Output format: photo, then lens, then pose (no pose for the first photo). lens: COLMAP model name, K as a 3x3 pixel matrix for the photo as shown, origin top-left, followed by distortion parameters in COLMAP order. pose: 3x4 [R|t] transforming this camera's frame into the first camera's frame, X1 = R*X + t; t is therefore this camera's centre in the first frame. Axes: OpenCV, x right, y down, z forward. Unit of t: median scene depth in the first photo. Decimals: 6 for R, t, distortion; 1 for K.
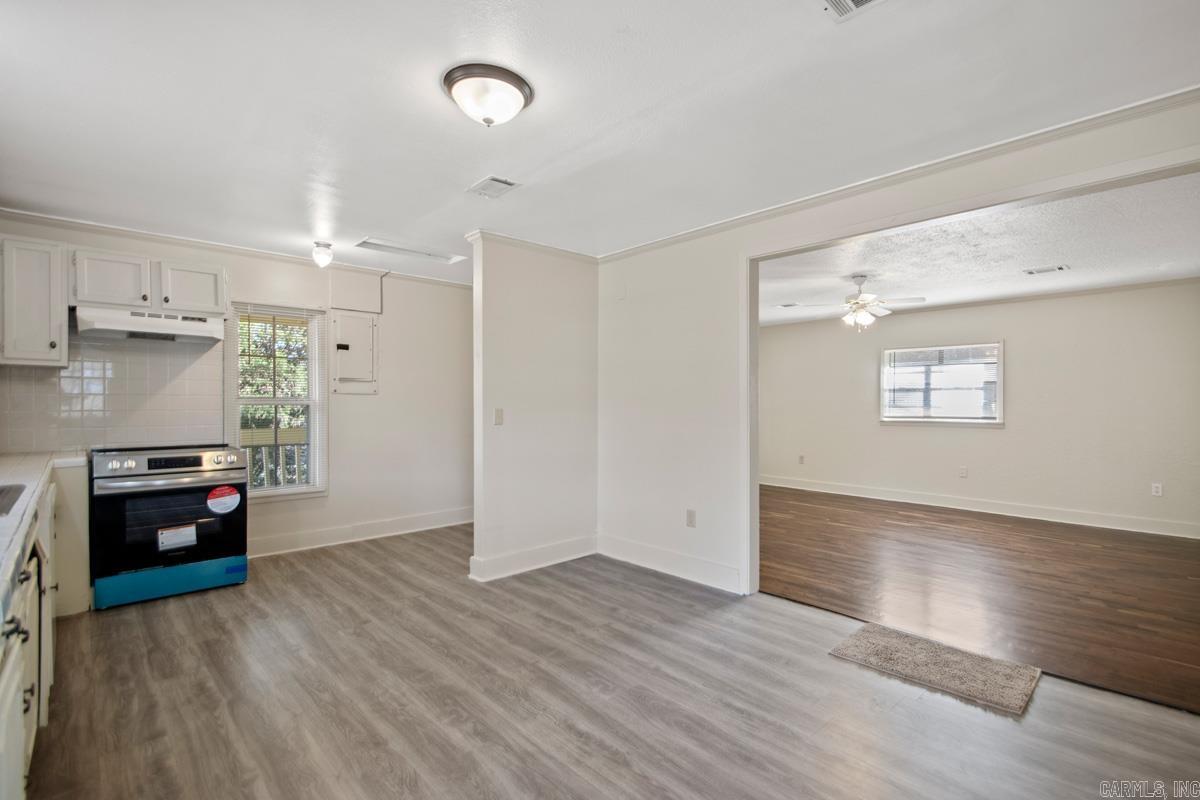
lens RADIAL K [[558.8, 0, 621.7], [0, 558.8, 407.5], [0, 0, 1]] dist [0.021591, -0.017428]
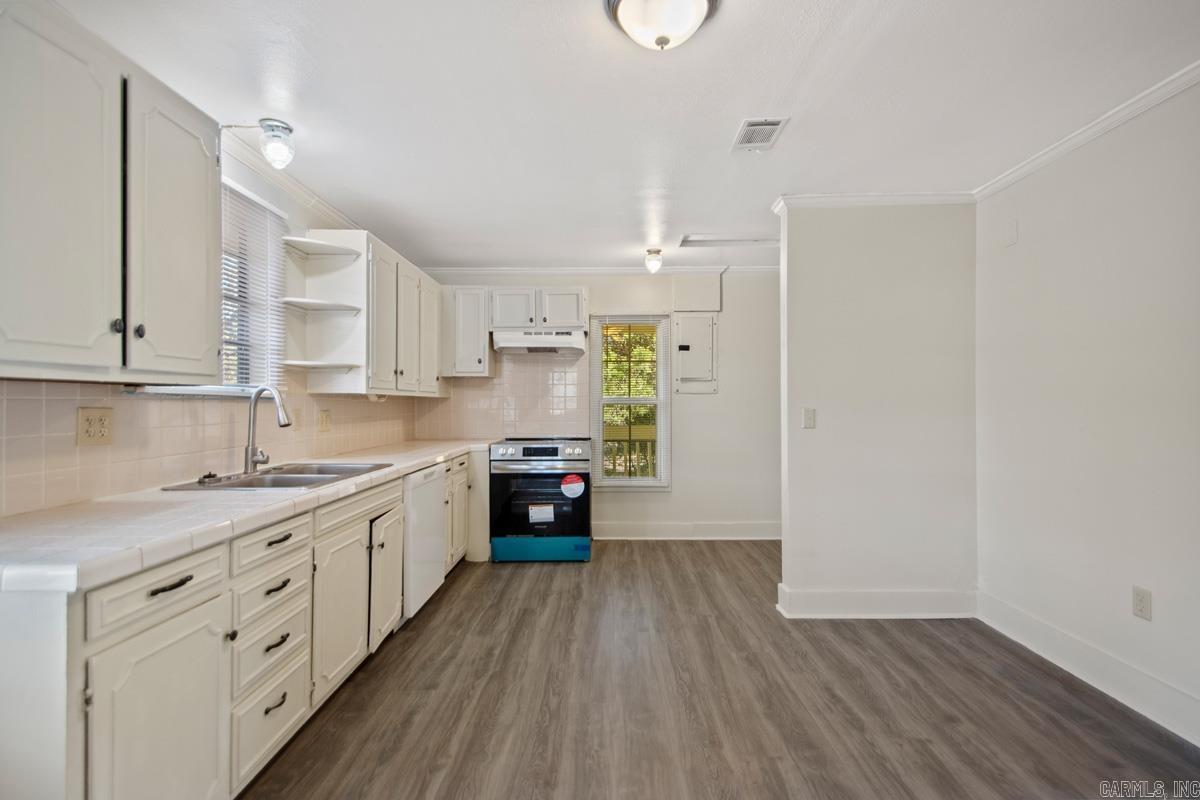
lens RADIAL K [[551.2, 0, 606.5], [0, 551.2, 399.0], [0, 0, 1]] dist [0.029952, -0.017878]
pose [[0.717254, -0.007297, -0.696774, 0.142585], [-0.001624, 0.999925, -0.012144, -0.002394], [0.696810, 0.009841, 0.717188, 0.235371]]
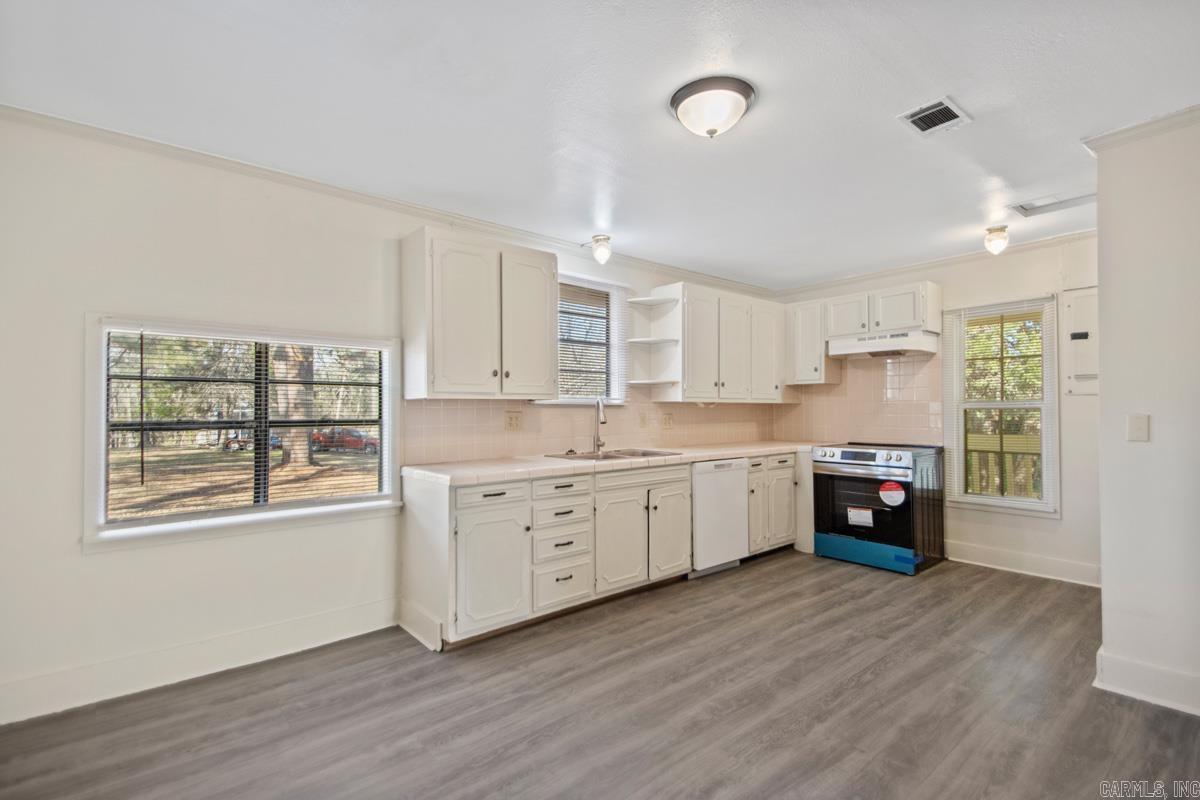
lens RADIAL K [[549.6, 0, 602.2], [0, 549.6, 404.0], [0, 0, 1]] dist [0.017474, -0.000527]
pose [[-0.075424, -0.011177, -0.997089, 0.455798], [-0.001151, 0.999937, -0.011122, -0.002914], [0.997151, 0.000309, -0.075432, 0.518924]]
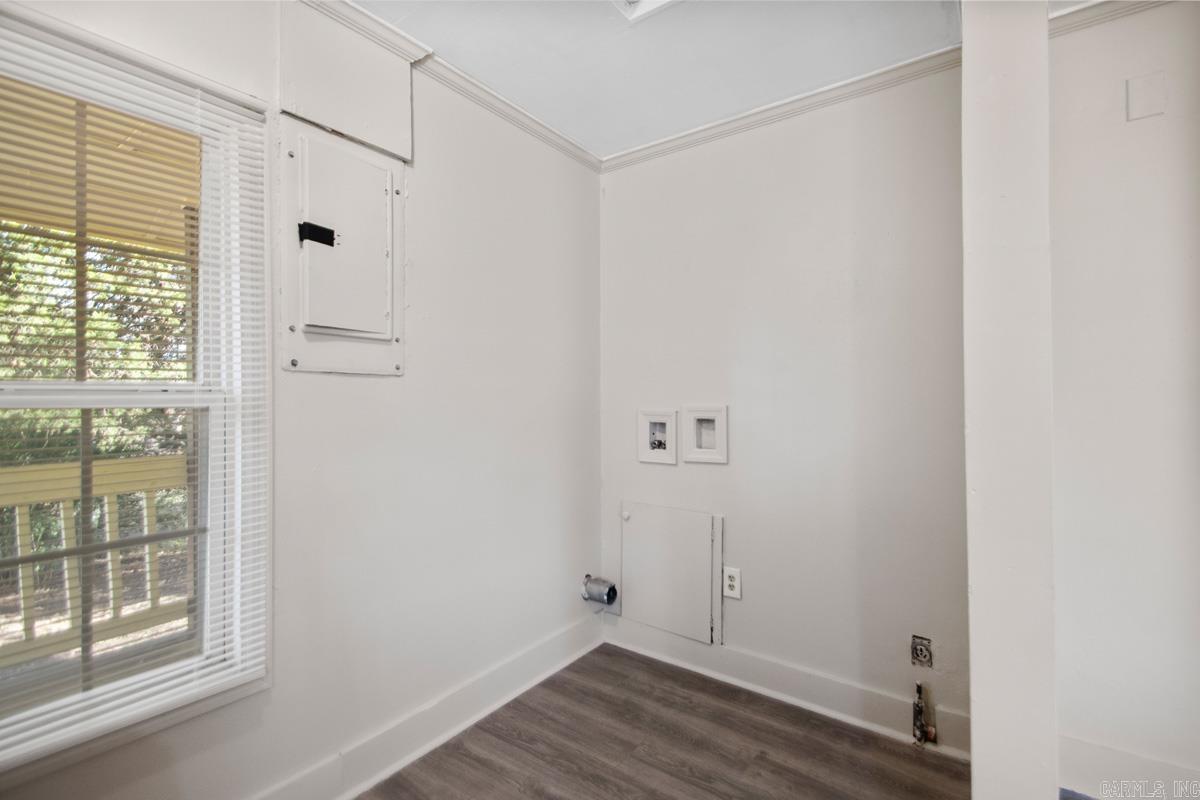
lens RADIAL K [[559.5, 0, 607.4], [0, 559.5, 402.0], [0, 0, 1]] dist [0.040529, -0.021363]
pose [[0.983714, -0.001005, 0.179738, -0.519382], [0.002428, 0.999967, -0.007700, -0.005100], [-0.179725, 0.008011, 0.983684, 0.853992]]
